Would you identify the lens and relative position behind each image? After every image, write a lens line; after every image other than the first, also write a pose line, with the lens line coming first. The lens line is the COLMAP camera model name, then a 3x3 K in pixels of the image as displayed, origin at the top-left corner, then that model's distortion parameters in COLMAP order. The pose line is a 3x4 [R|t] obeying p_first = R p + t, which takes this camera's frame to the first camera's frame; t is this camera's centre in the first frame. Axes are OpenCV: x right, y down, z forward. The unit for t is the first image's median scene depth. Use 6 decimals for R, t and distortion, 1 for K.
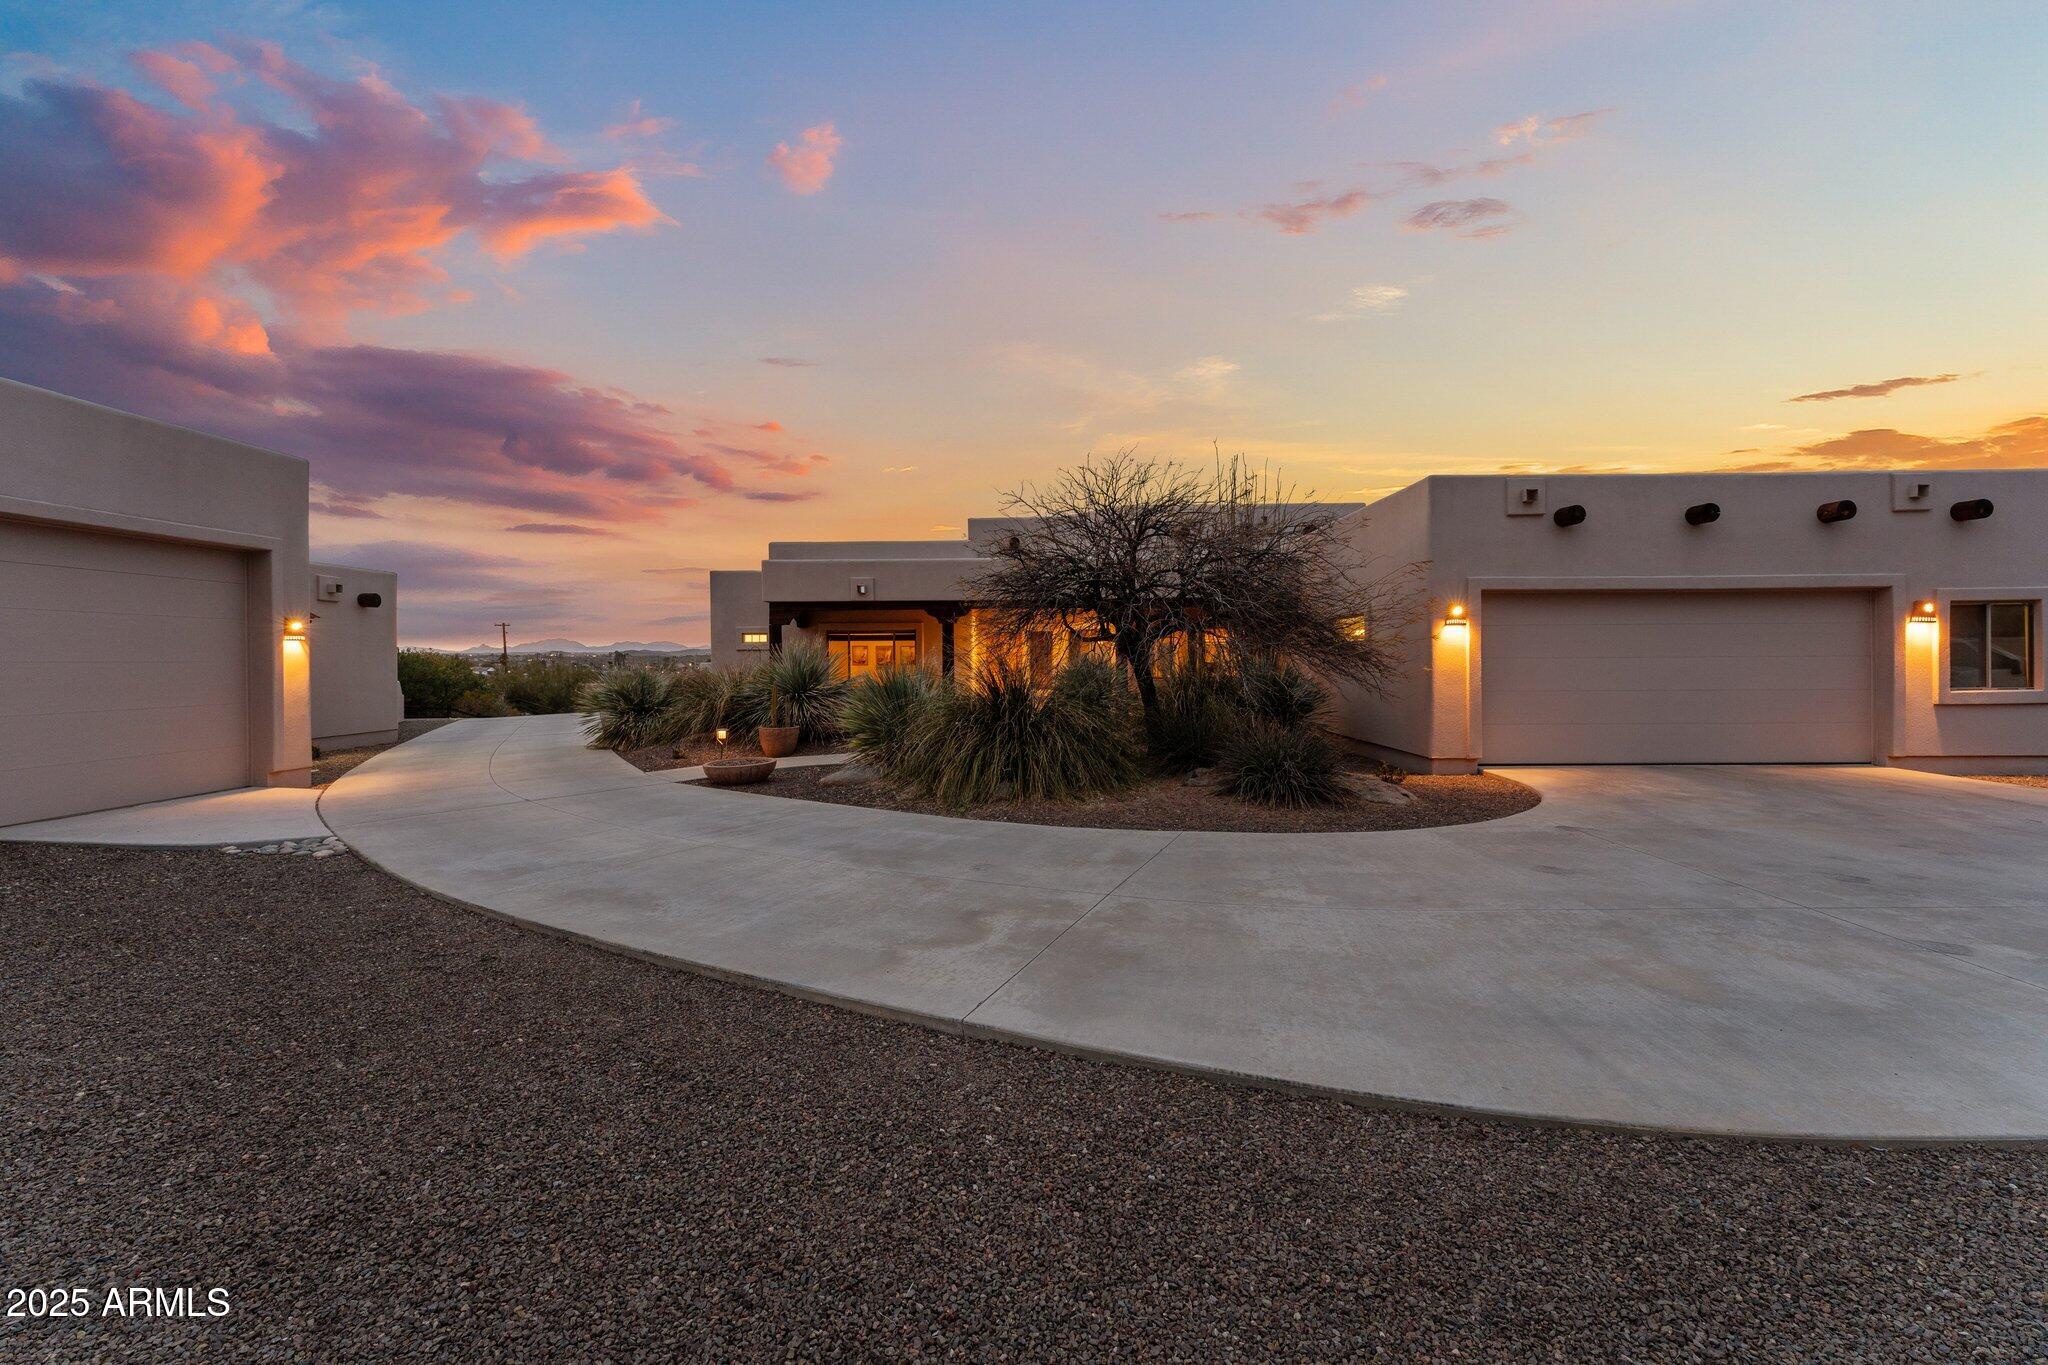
lens RADIAL K [[838.3, 0, 1011.9], [0, 838.3, 666.0], [0, 0, 1]] dist [-0.000506, 0.000010]
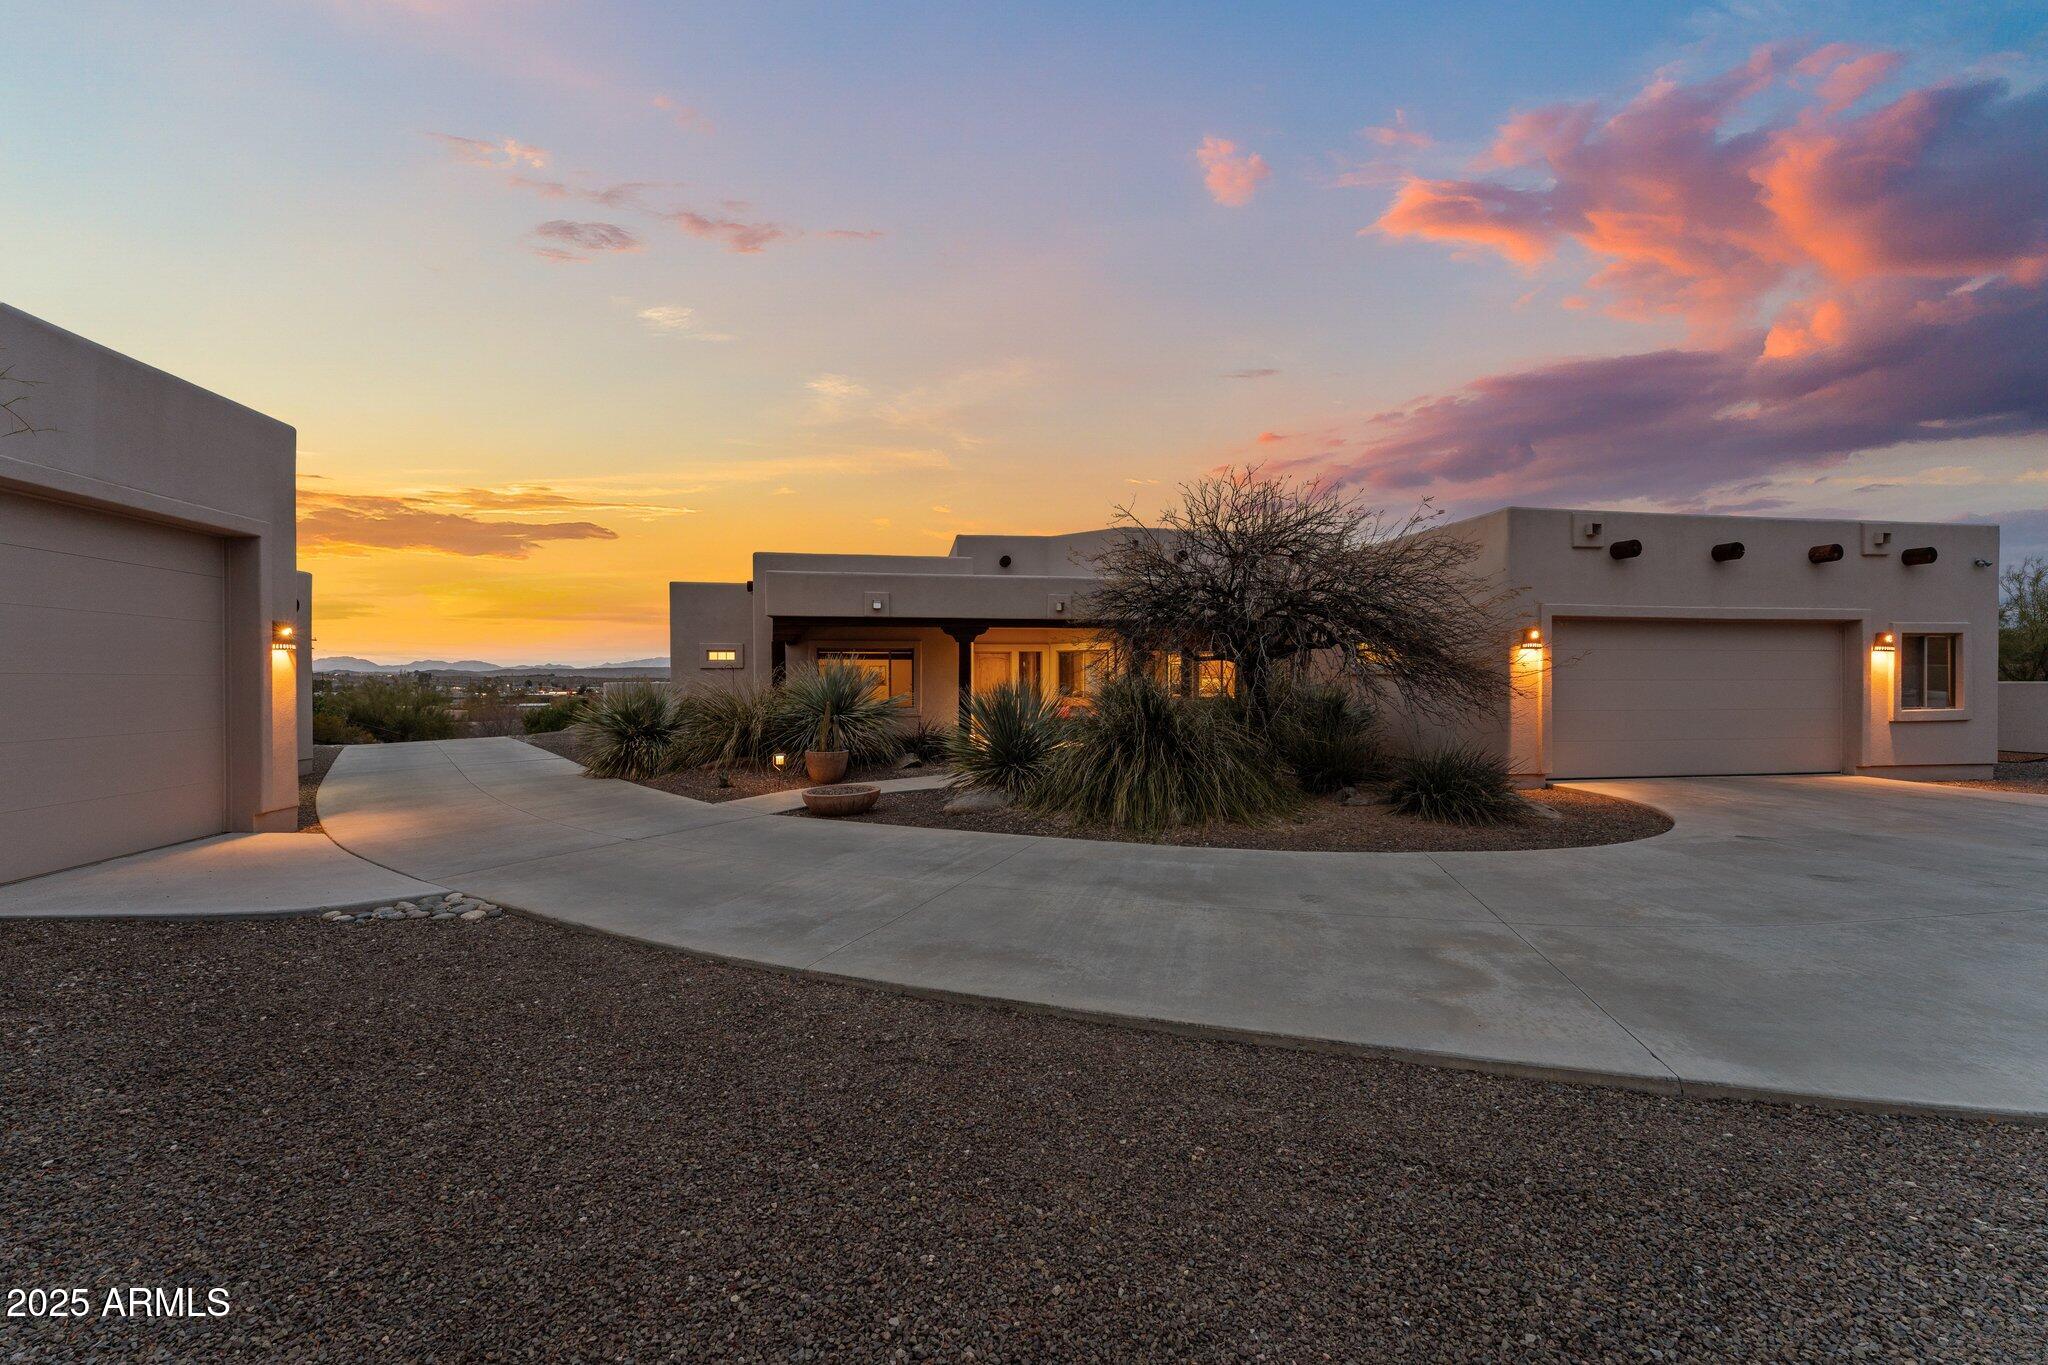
lens RADIAL K [[826.7, 0, 1024.0], [0, 826.7, 682.5], [0, 0, 1]] dist [-0.000135, -0.000035]
pose [[0.983470, 0.004951, 0.181006, -0.296842], [-0.003600, 0.999963, -0.007794, 0.004865], [-0.181038, 0.007014, 0.983451, 0.087587]]
